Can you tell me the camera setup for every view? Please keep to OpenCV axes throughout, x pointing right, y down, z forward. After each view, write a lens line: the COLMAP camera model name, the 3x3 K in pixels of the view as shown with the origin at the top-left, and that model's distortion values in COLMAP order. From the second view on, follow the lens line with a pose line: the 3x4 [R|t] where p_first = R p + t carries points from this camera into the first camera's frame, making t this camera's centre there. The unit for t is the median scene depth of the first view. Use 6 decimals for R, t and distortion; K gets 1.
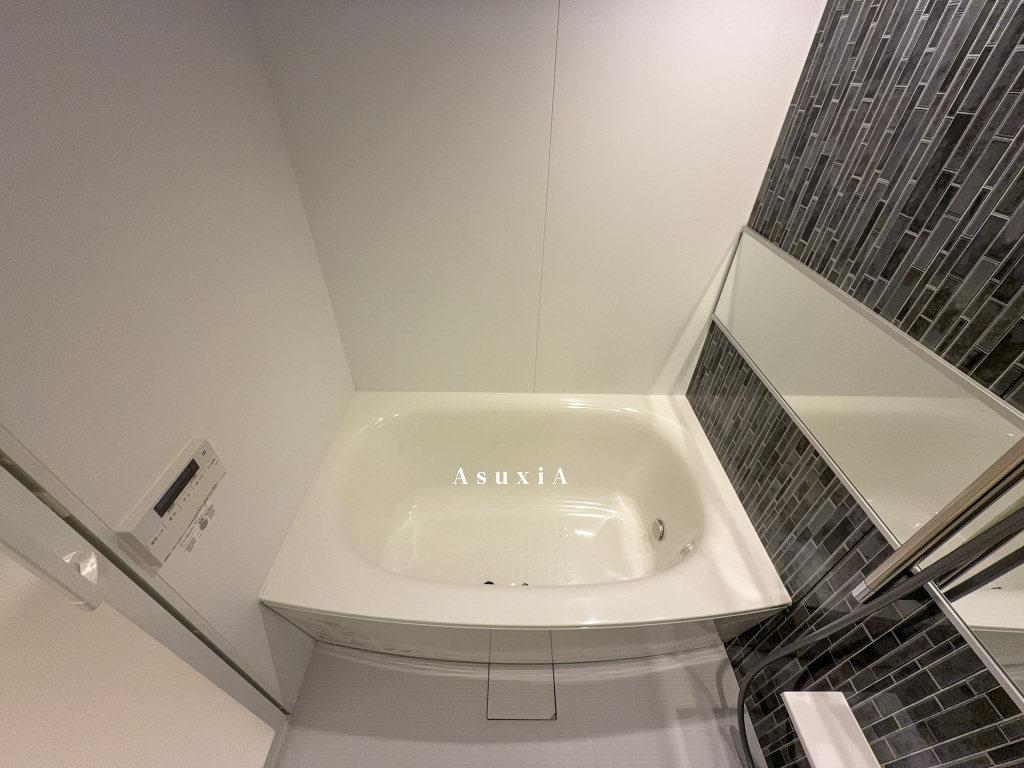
lens RADIAL K [[410.0, 0, 513.5], [0, 410.0, 384.7], [0, 0, 1]] dist [-0.001403, 0.000443]
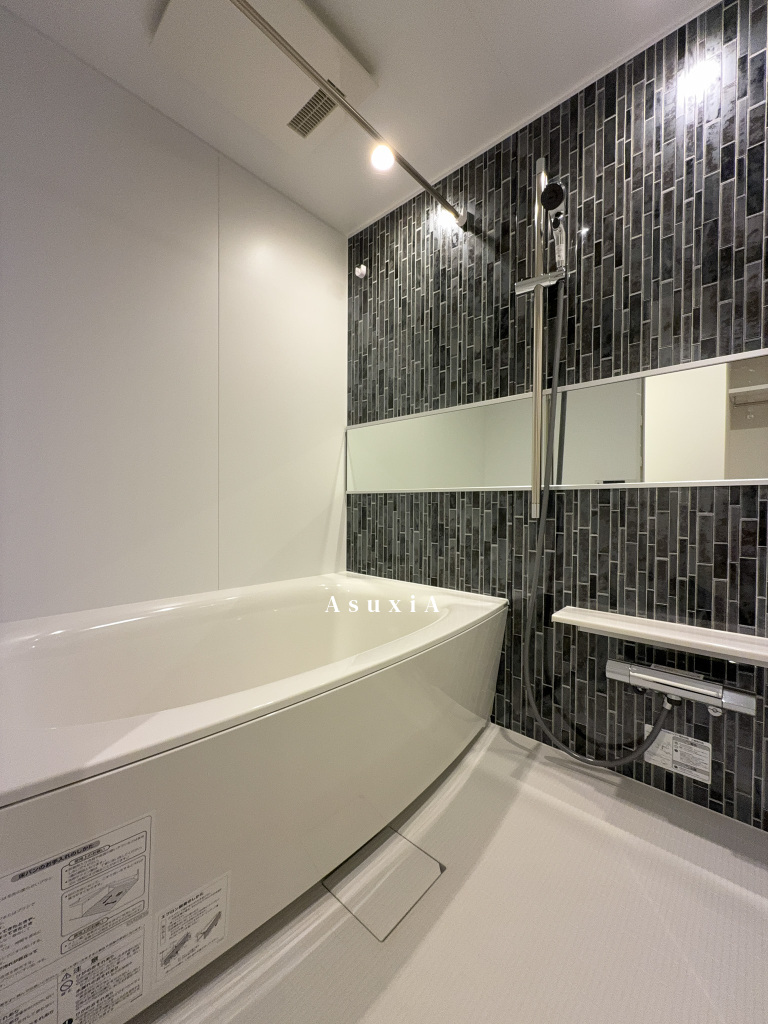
lens RADIAL K [[410.0, 0, 386.1], [0, 410.0, 508.6], [0, 0, 1]] dist [-0.001403, 0.000443]
pose [[0.672951, -0.019759, 0.739423, -0.678733], [0.460745, 0.793226, -0.398129, 0.761996], [-0.578663, 0.608607, 0.542906, 0.382432]]
